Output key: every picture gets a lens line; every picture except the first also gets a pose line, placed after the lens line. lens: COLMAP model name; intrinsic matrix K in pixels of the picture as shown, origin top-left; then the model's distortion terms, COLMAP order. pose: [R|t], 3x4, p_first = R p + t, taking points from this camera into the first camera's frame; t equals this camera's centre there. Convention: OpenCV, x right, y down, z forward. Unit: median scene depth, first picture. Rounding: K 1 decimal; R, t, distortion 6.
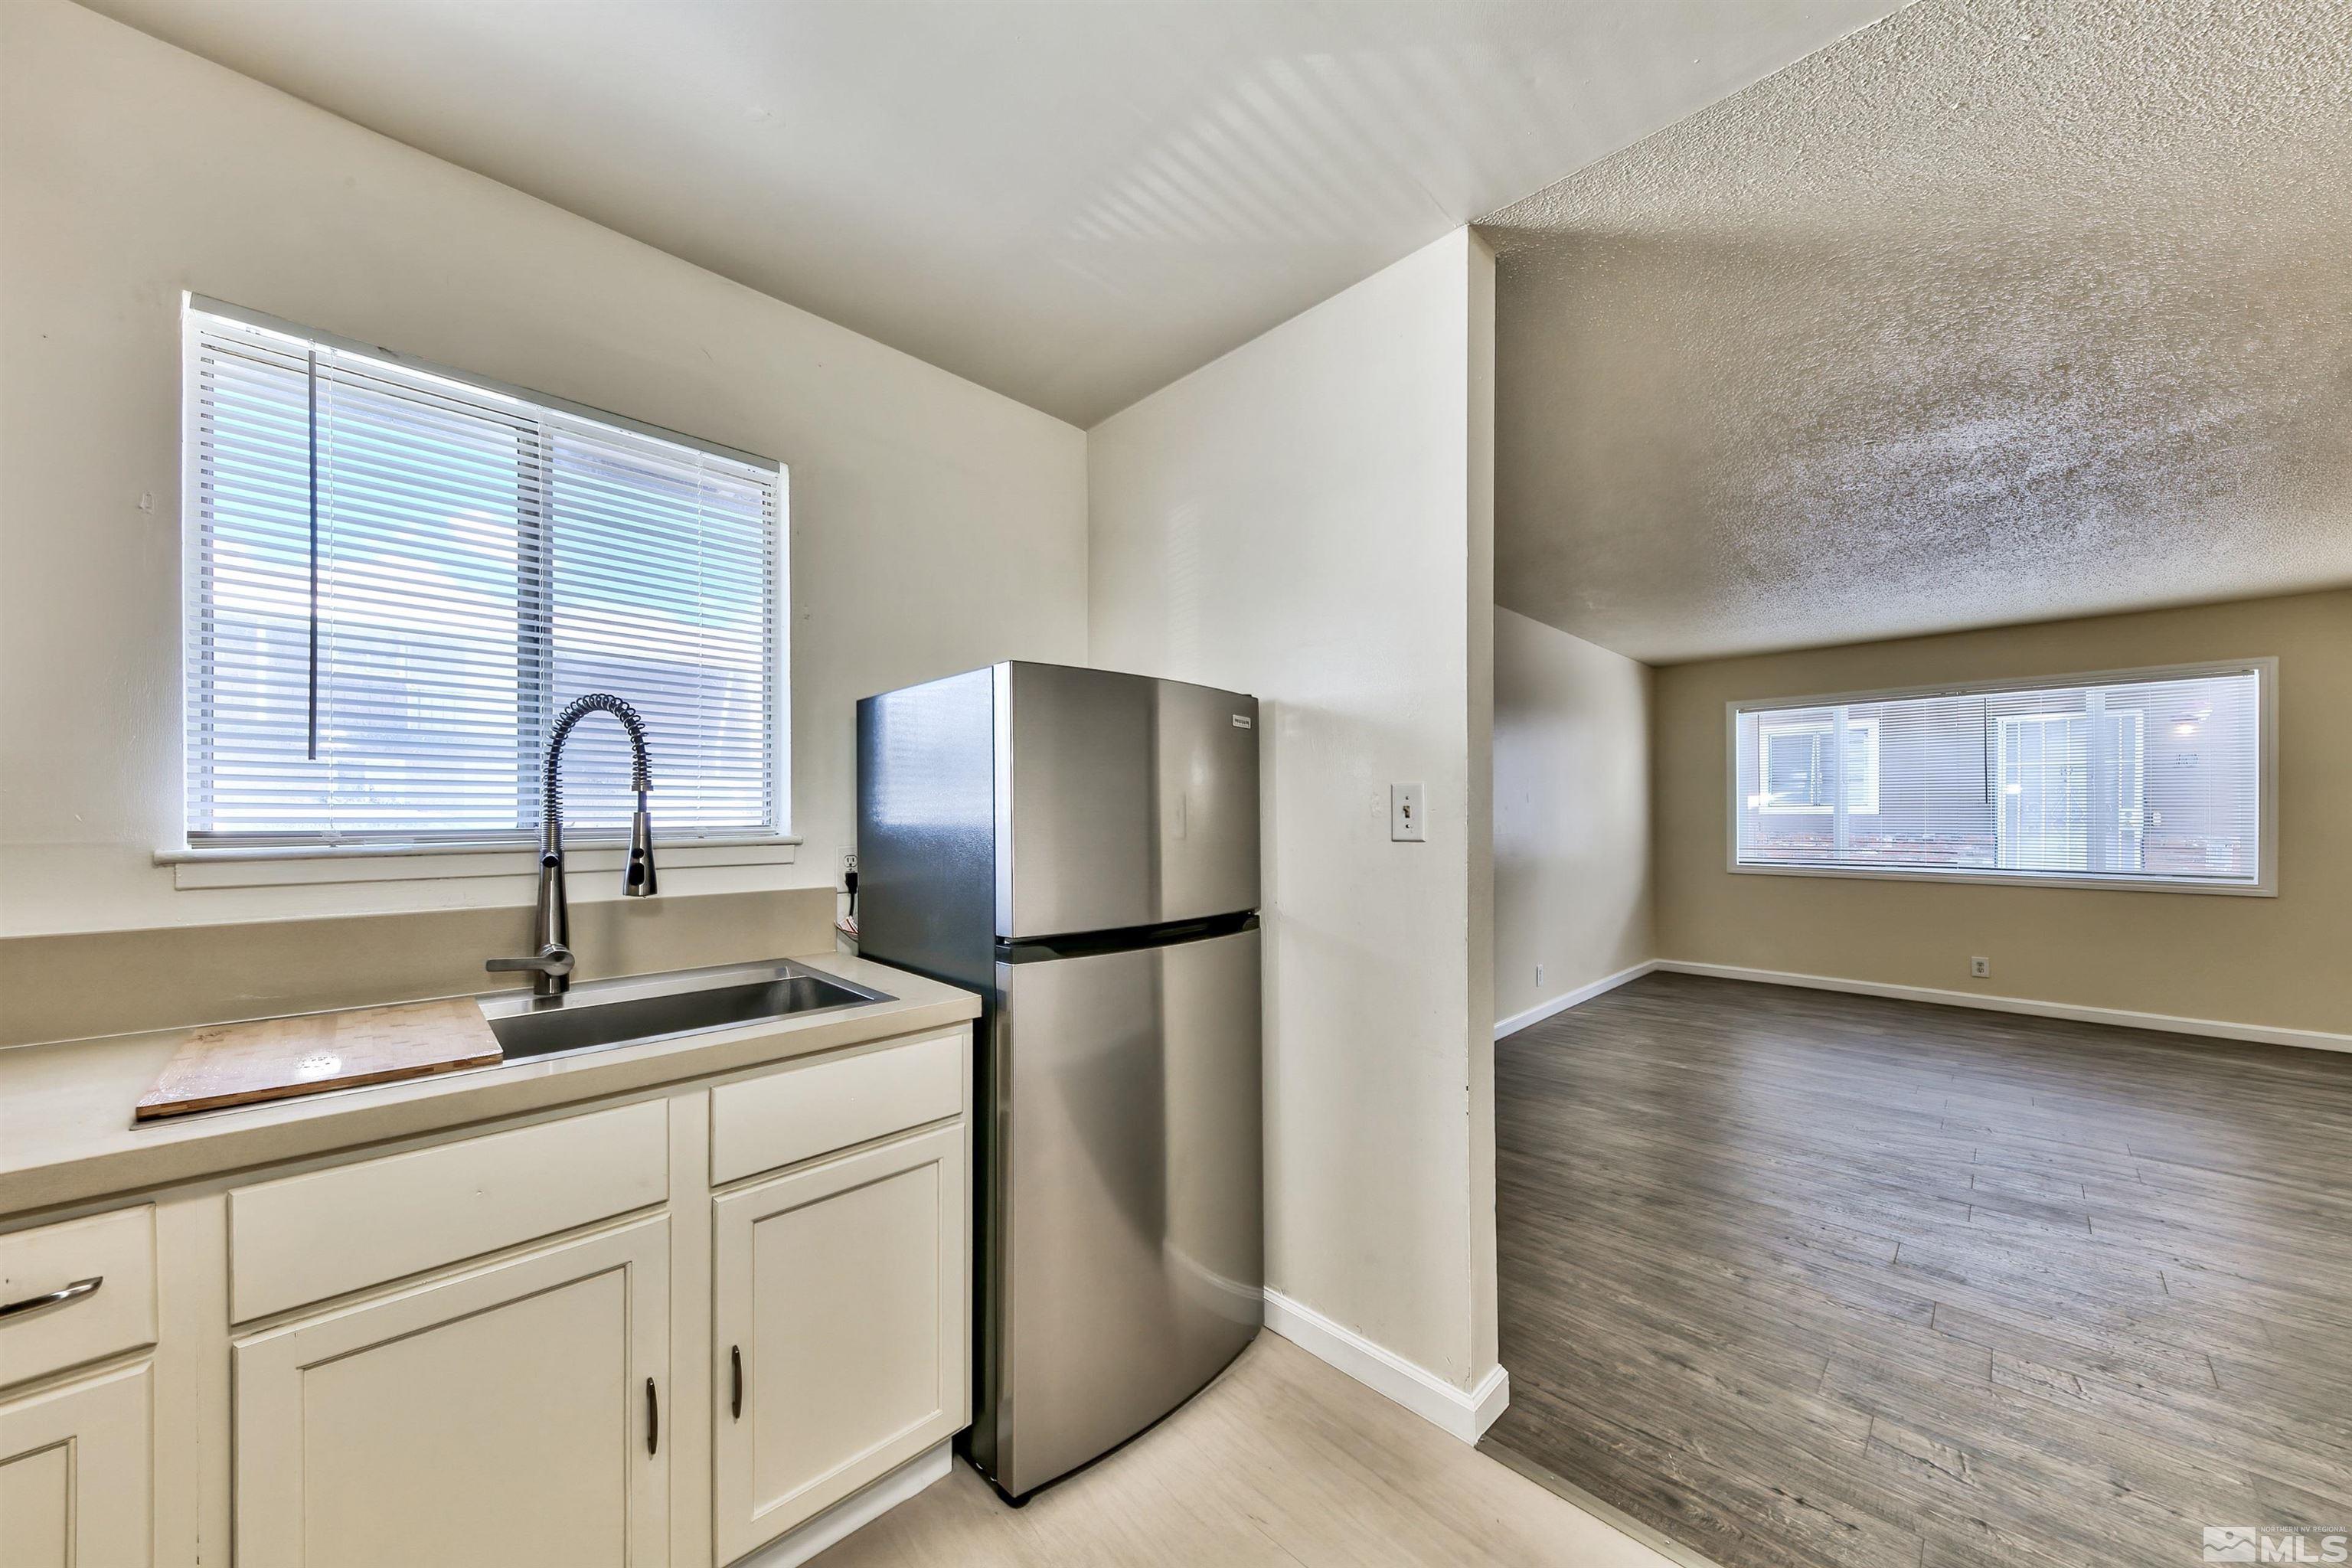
lens RADIAL K [[849.9, 0, 1180.5], [0, 849.9, 819.5], [0, 0, 1]] dist [0.032402, -0.000367]
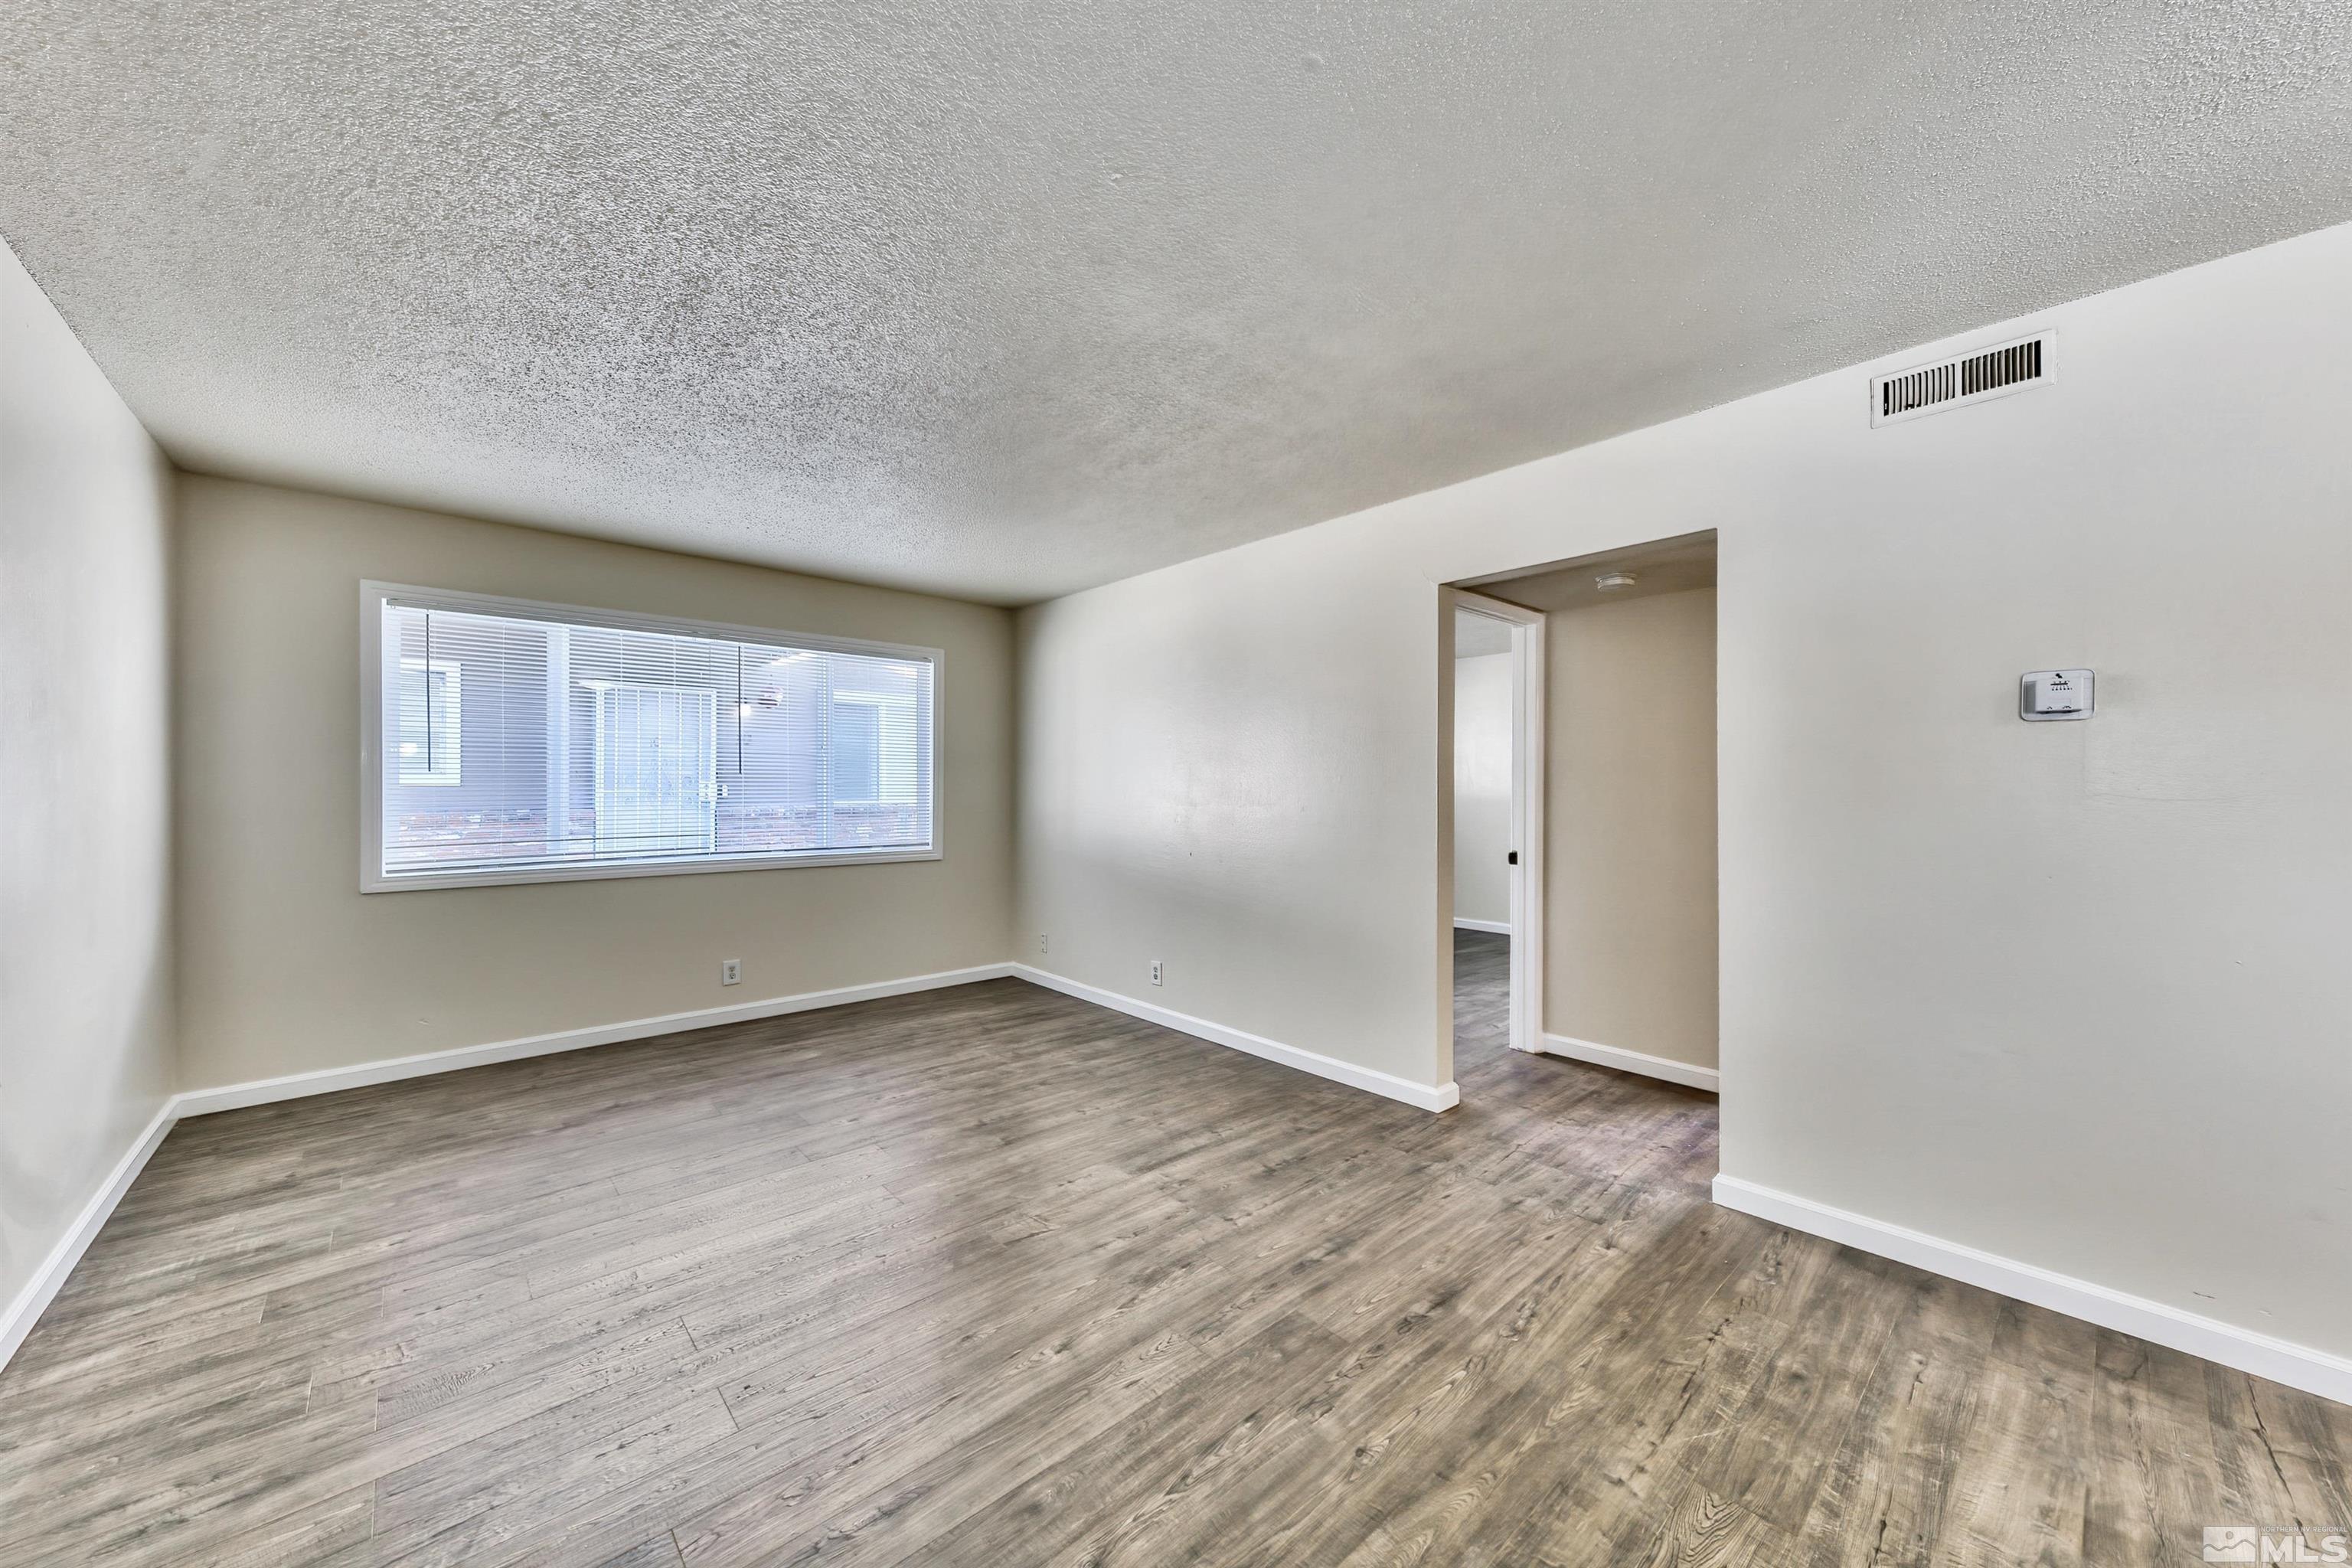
lens RADIAL K [[849.9, 0, 1178.8], [0, 849.9, 788.0], [0, 0, 1]] dist [0.032402, -0.000367]
pose [[0.055076, 0.000534, 0.998482, 0.127822], [0.003254, 0.999994, -0.000714, -0.002829], [-0.998477, 0.003288, 0.055074, 0.523465]]
